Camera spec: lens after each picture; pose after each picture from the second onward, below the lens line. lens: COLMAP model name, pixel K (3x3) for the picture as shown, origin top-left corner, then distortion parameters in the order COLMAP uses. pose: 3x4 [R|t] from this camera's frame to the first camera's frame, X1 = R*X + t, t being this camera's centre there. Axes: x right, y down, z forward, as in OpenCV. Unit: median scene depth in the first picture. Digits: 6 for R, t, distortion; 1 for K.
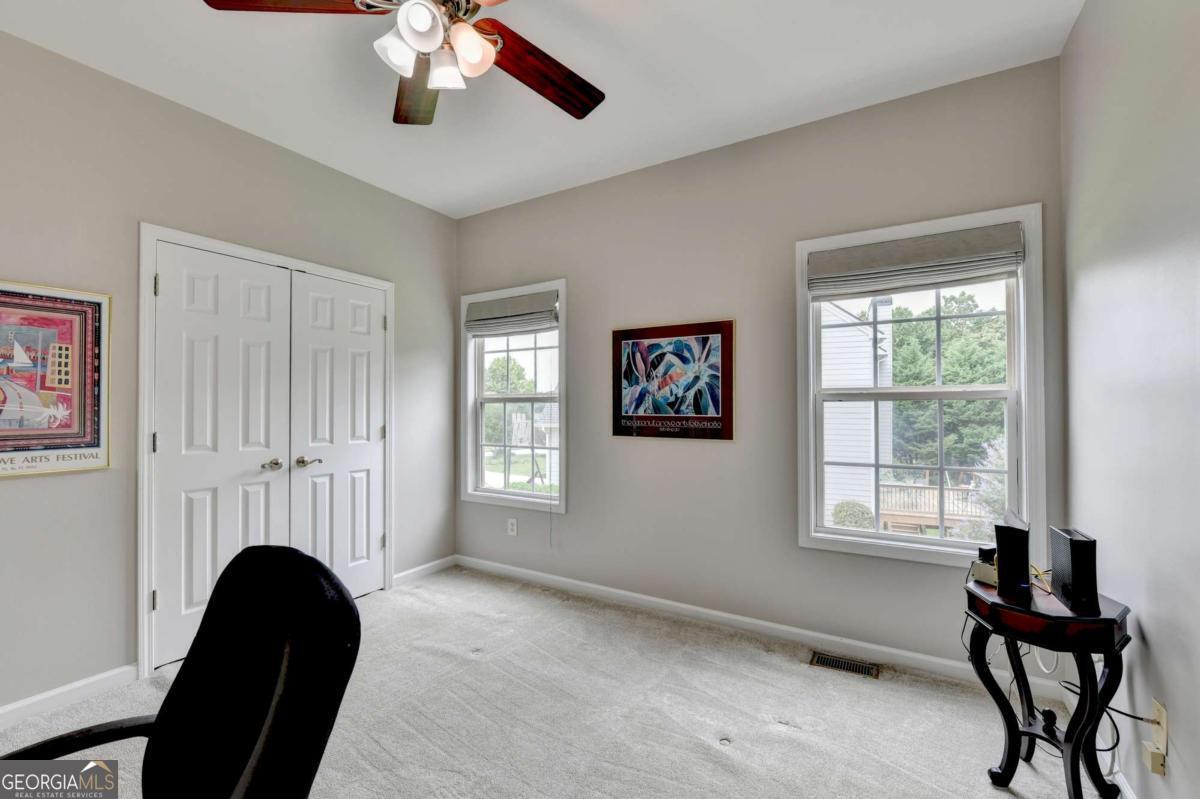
lens RADIAL K [[494.1, 0, 600.0], [0, 494.1, 399.5], [0, 0, 1]] dist [-0.001638, -0.000135]
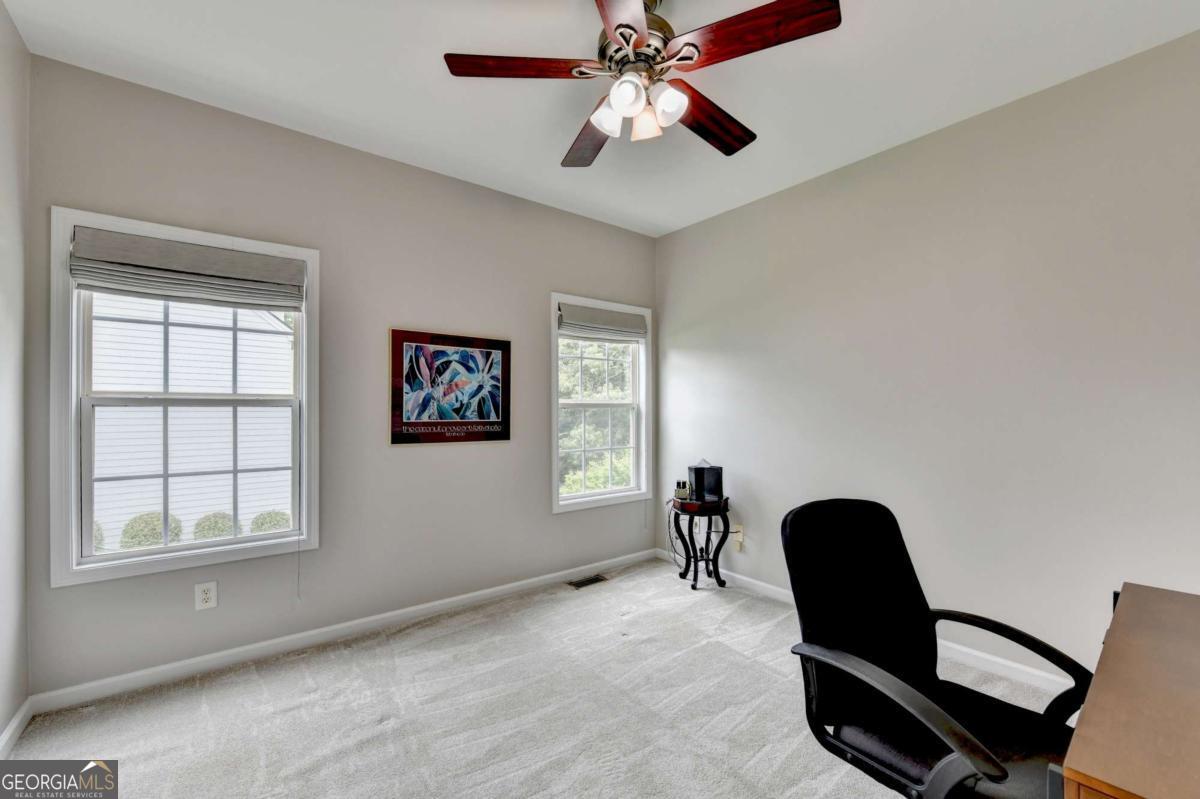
lens RADIAL K [[494.3, 0, 595.0], [0, 494.3, 412.6], [0, 0, 1]] dist [-0.001950, -0.000272]
pose [[0.368419, 0.001914, 0.929658, -0.727490], [-0.008418, 0.999964, 0.001277, 0.010845], [-0.929622, -0.008297, 0.368422, 0.337044]]
